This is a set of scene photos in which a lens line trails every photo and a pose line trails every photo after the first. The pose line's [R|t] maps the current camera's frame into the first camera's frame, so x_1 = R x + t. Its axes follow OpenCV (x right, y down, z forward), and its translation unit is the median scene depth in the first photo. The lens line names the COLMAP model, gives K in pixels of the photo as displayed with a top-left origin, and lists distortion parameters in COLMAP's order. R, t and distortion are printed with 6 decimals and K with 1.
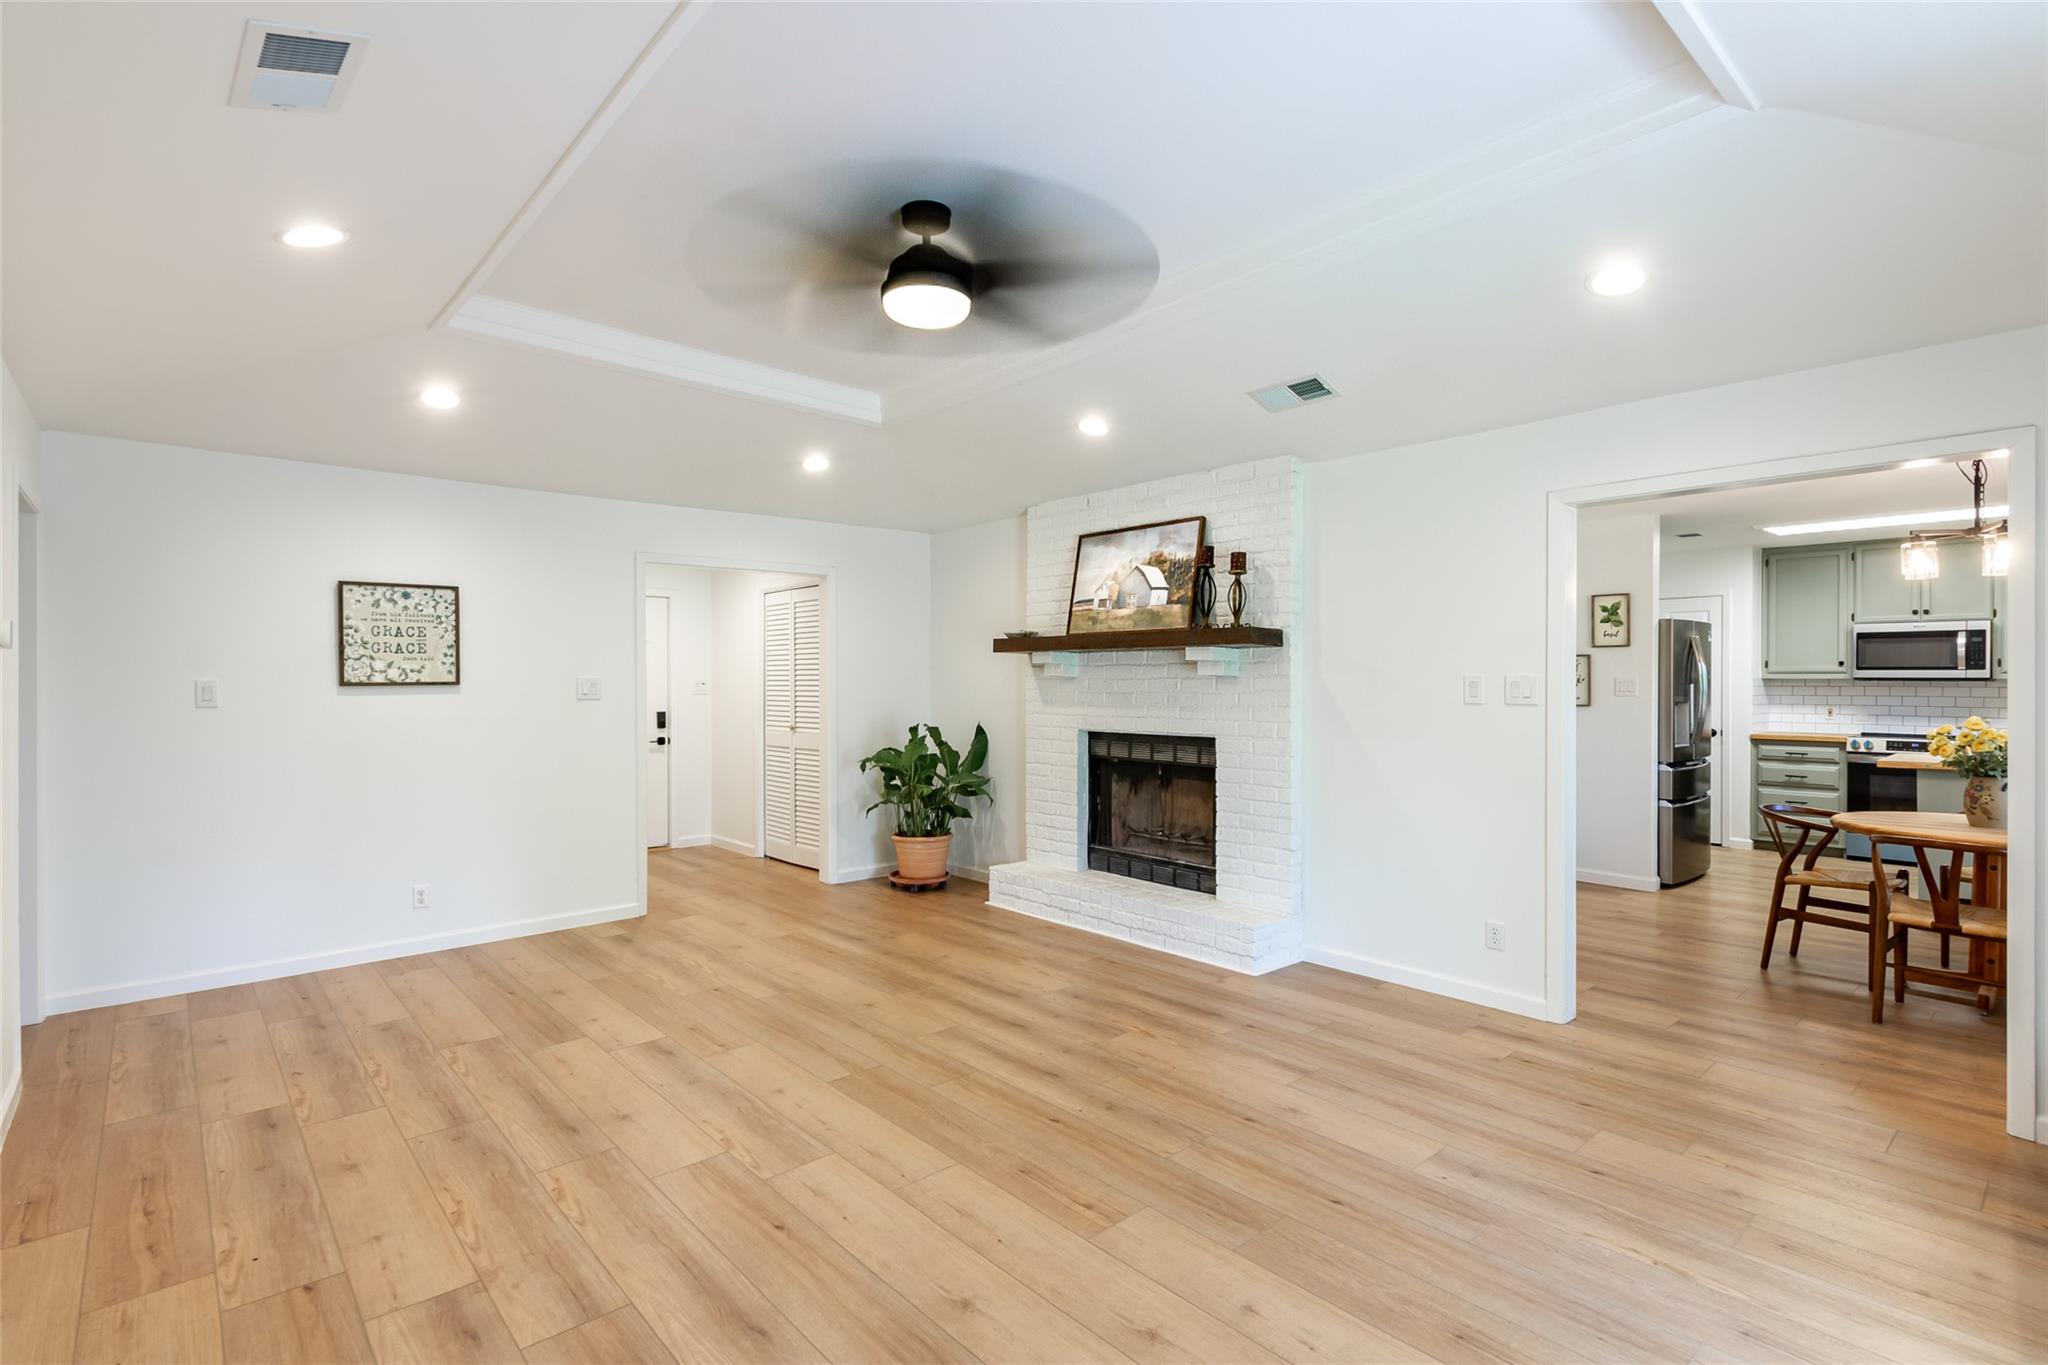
lens RADIAL K [[985.5, 0, 1000.3], [0, 985.5, 690.0], [0, 0, 1]] dist [-0.000016, -0.001227]
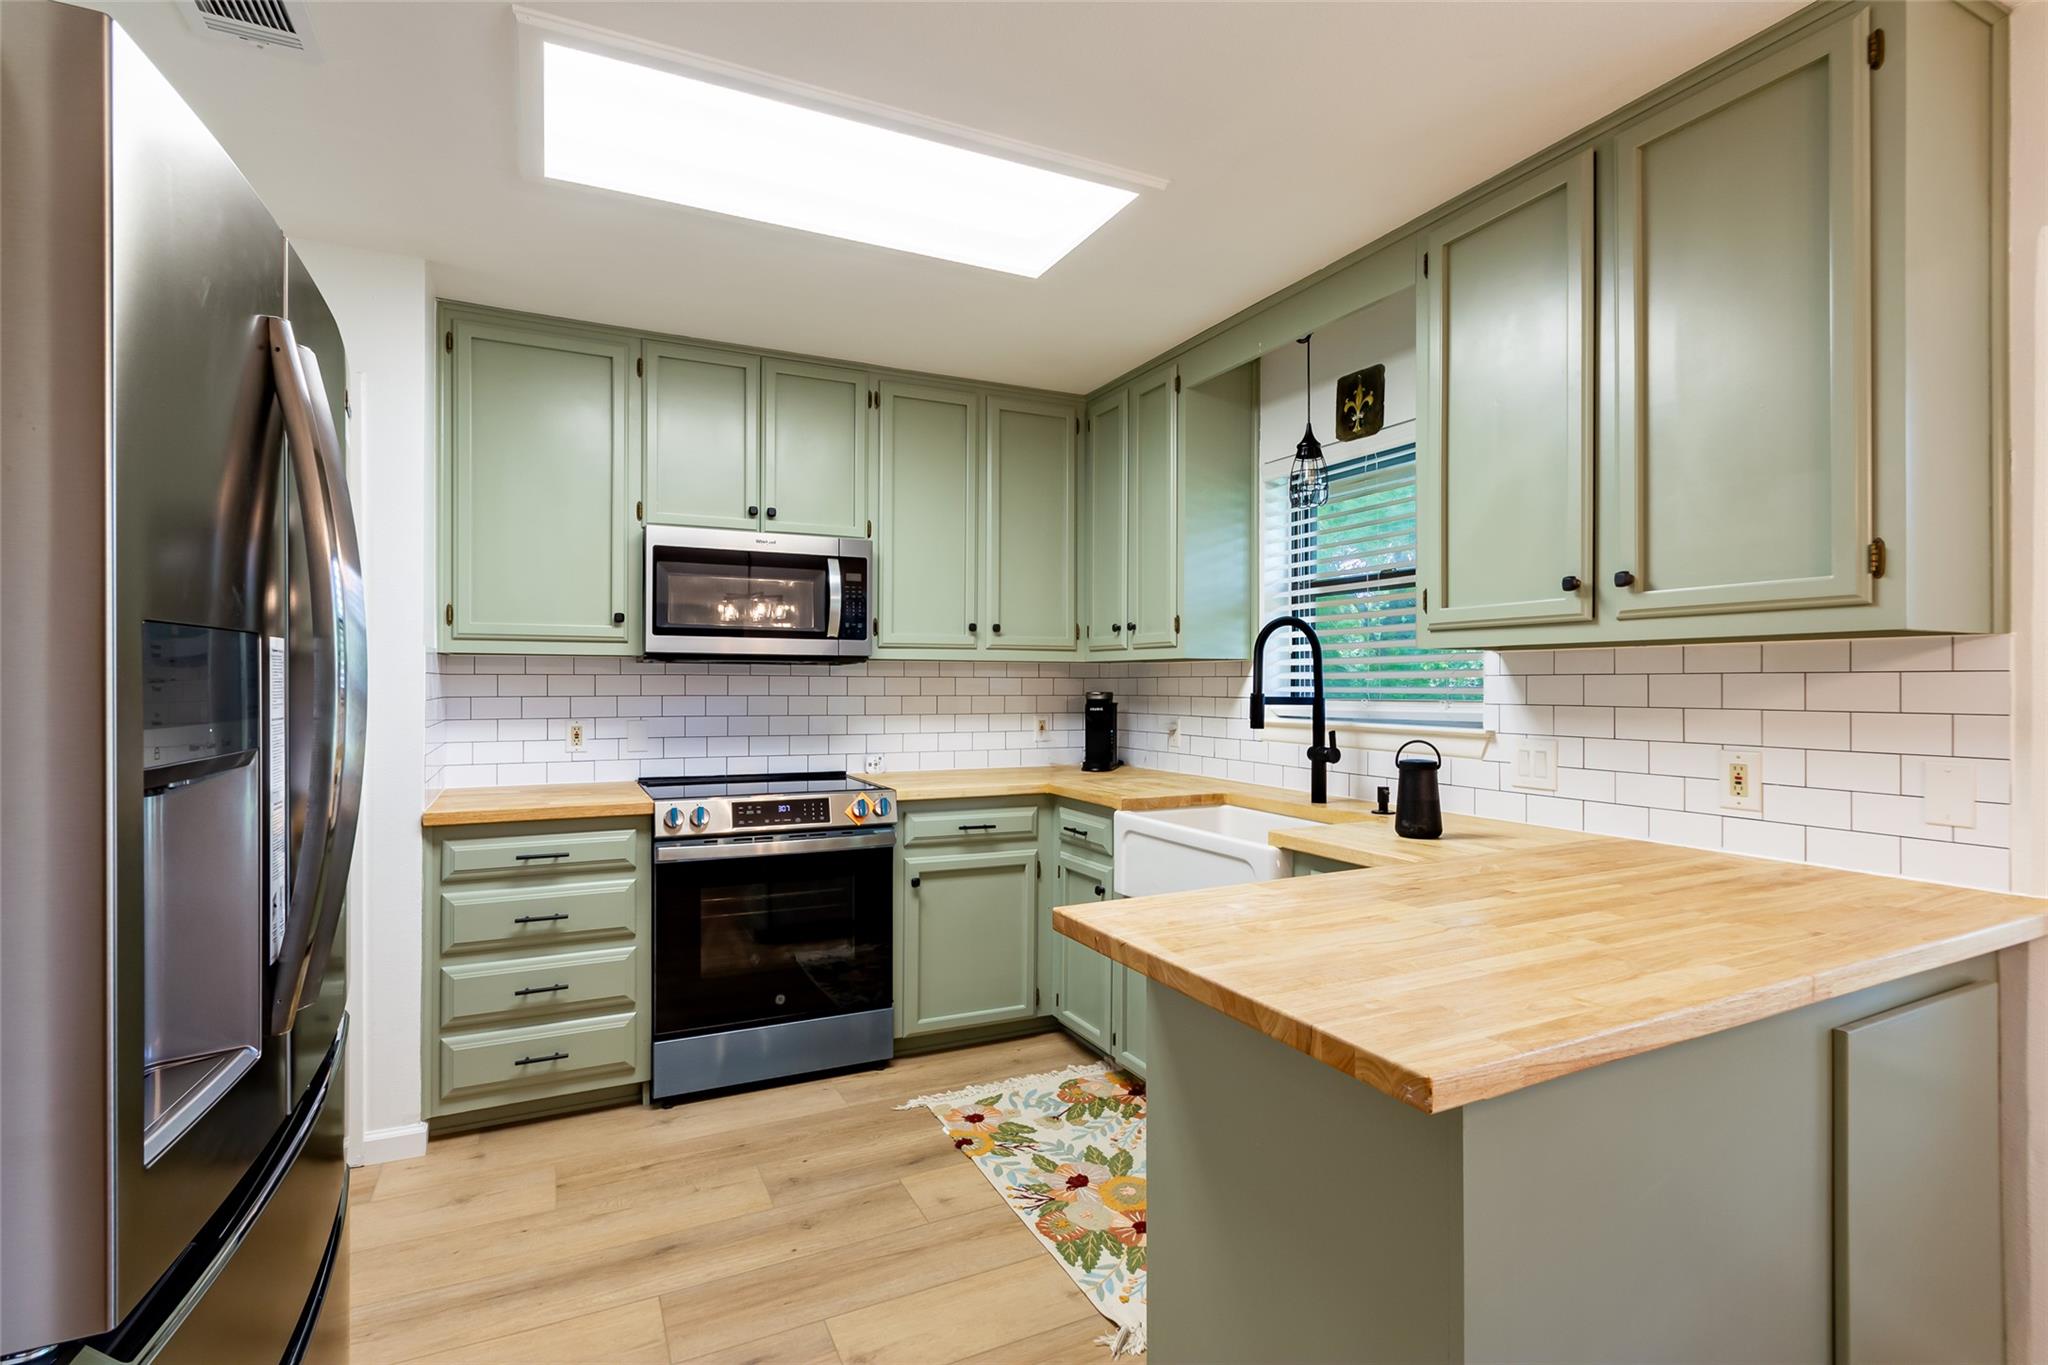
lens RADIAL K [[965.0, 0, 1021.5], [0, 965.0, 678.8], [0, 0, 1]] dist [-0.008926, -0.000071]
pose [[0.256188, 0.003855, 0.966619, 0.544631], [0.006887, 0.999959, -0.005813, 0.002086], [-0.966602, 0.008146, 0.256152, 0.788511]]
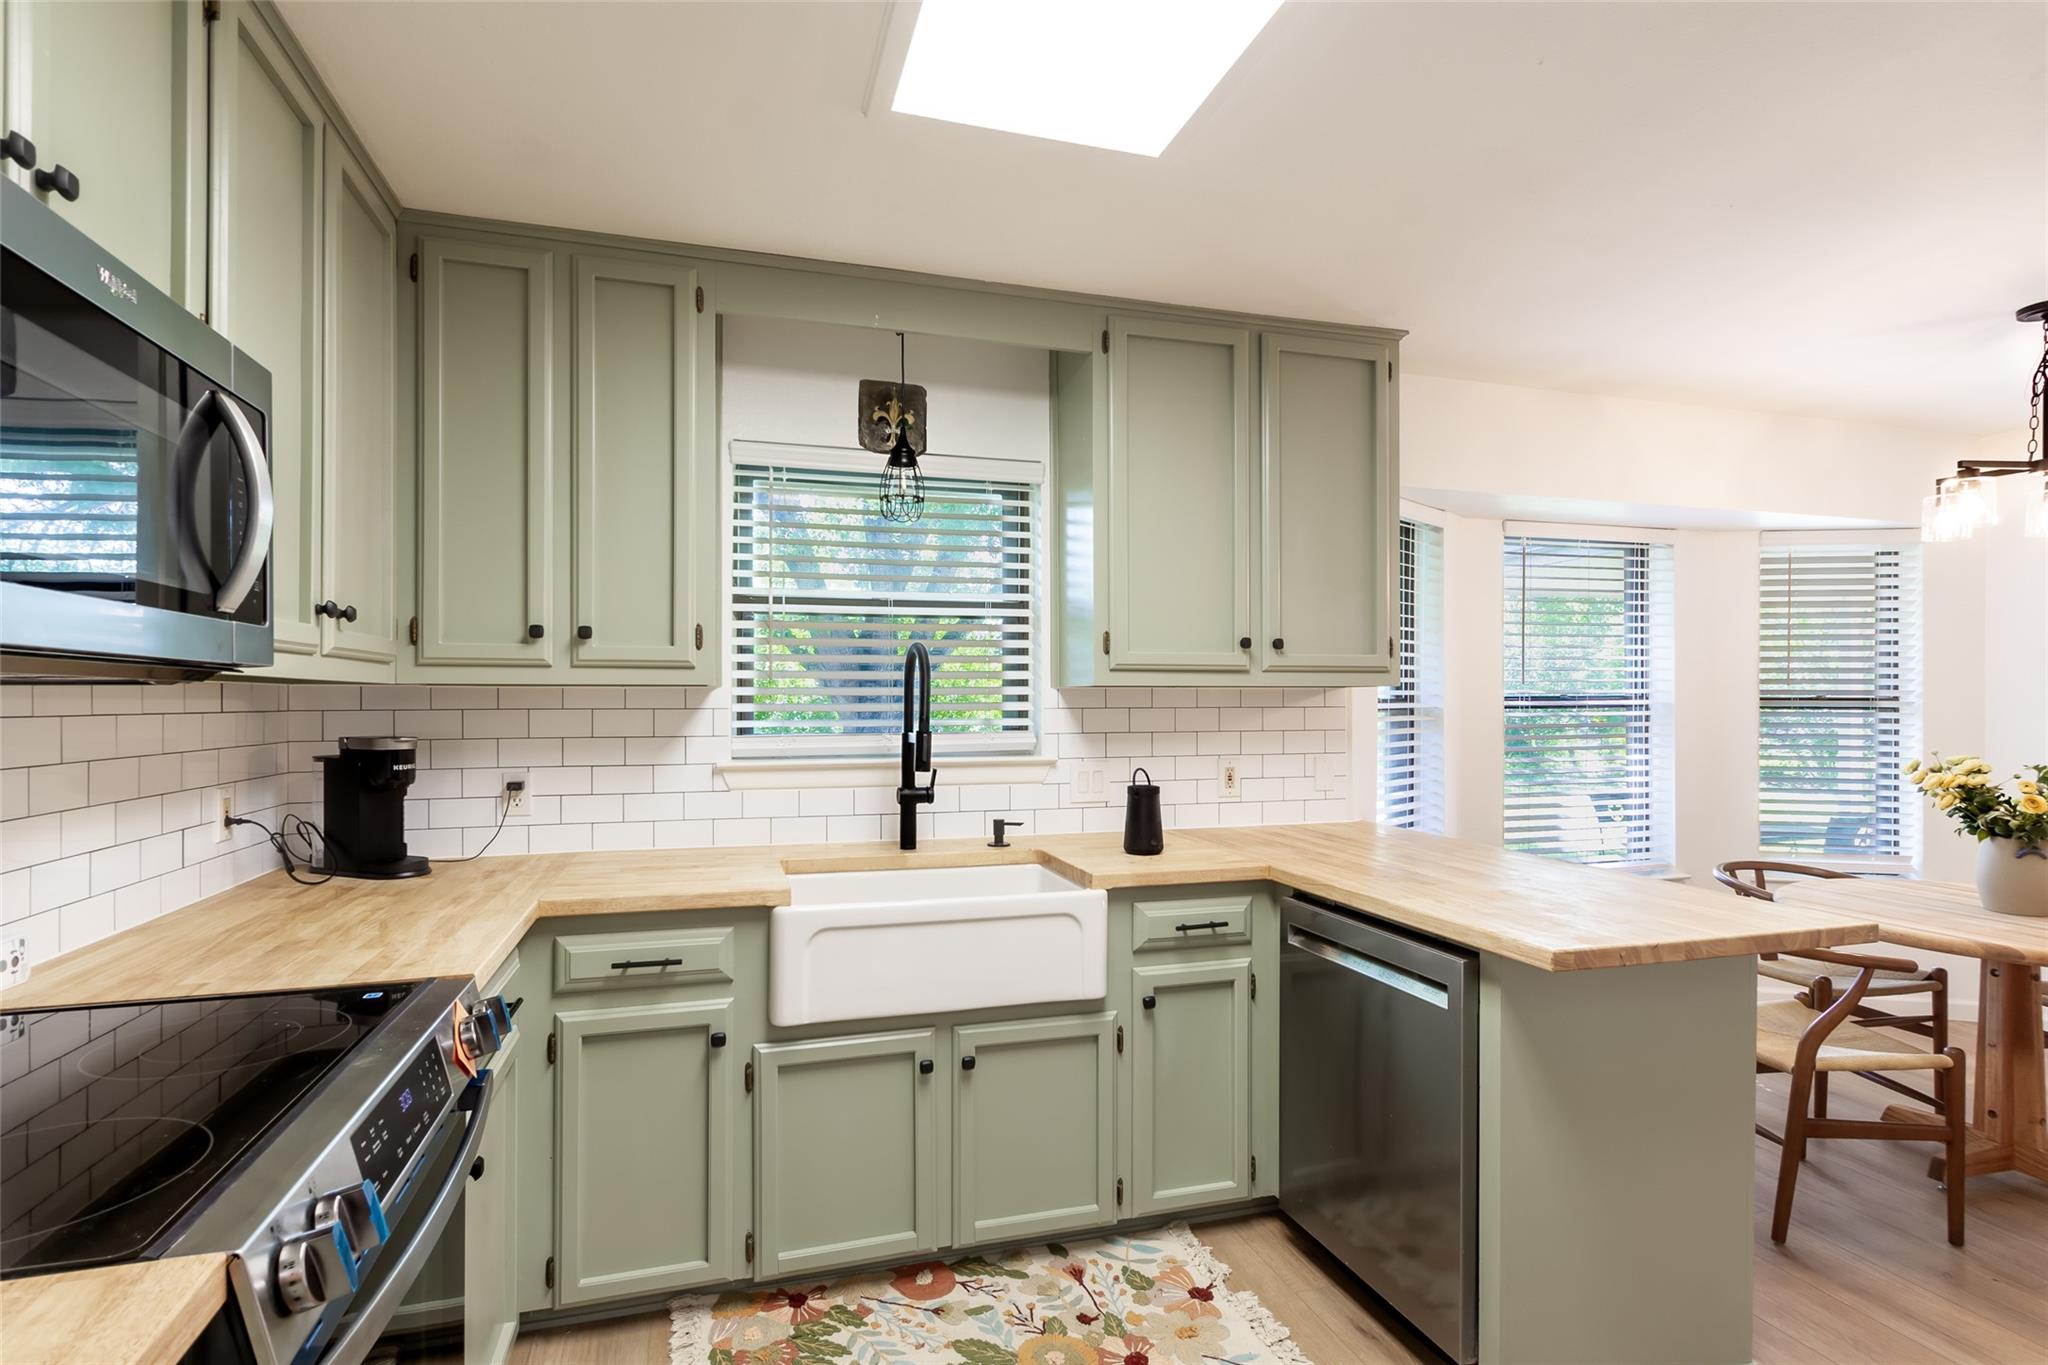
lens RADIAL K [[985.5, 0, 1000.3], [0, 985.5, 690.0], [0, 0, 1]] dist [-0.000016, -0.001227]
pose [[-0.909284, 0.003646, 0.416159, 0.777611], [0.003524, 0.999993, -0.001060, -0.007312], [-0.416160, 0.000503, -0.909291, 1.095896]]
